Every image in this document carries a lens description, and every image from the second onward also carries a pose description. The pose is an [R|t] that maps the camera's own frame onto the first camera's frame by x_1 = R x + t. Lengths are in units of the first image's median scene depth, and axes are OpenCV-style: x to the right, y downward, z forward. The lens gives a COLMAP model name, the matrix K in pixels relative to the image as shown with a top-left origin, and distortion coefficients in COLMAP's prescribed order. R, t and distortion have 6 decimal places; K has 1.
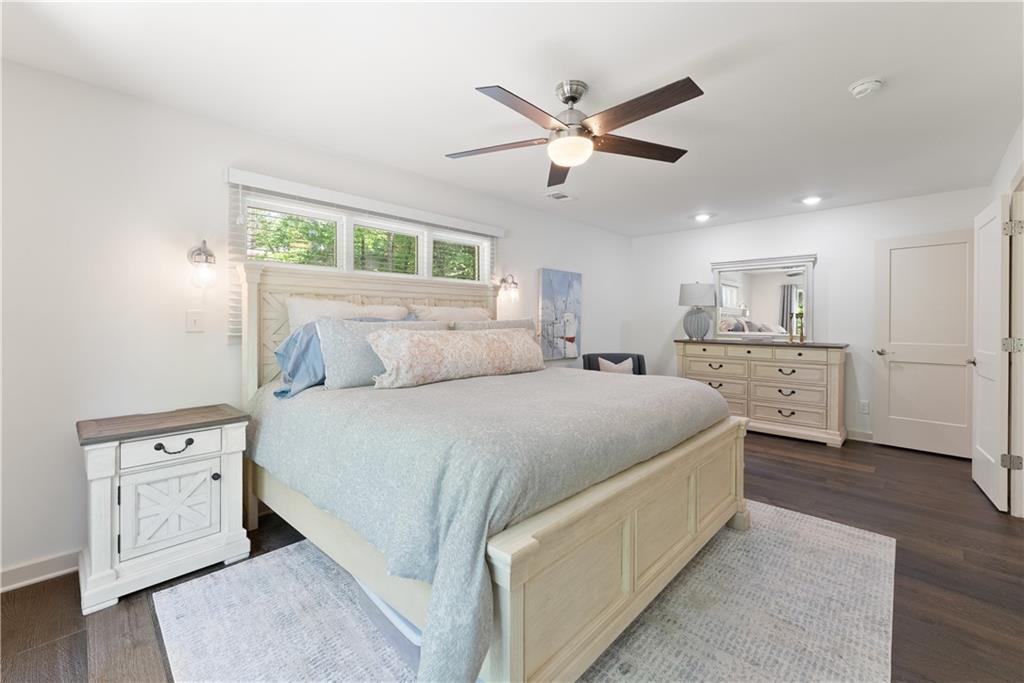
lens RADIAL K [[419.0, 0, 512.5], [0, 419.0, 335.7], [0, 0, 1]] dist [0.000644, 0.000135]
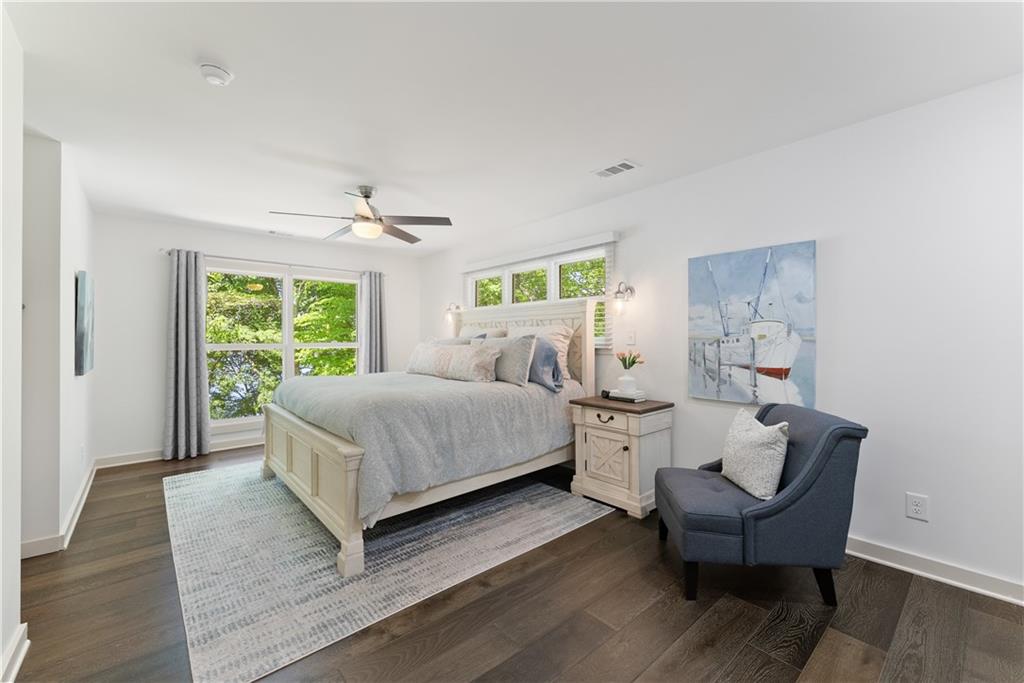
lens RADIAL K [[419.0, 0, 512.6], [0, 419.0, 335.7], [0, 0, 1]] dist [0.000644, 0.000135]
pose [[-0.084764, -0.003497, -0.996395, 0.727557], [-0.029464, 0.999565, -0.001002, -0.028318], [0.995965, 0.029272, -0.084830, 0.745143]]
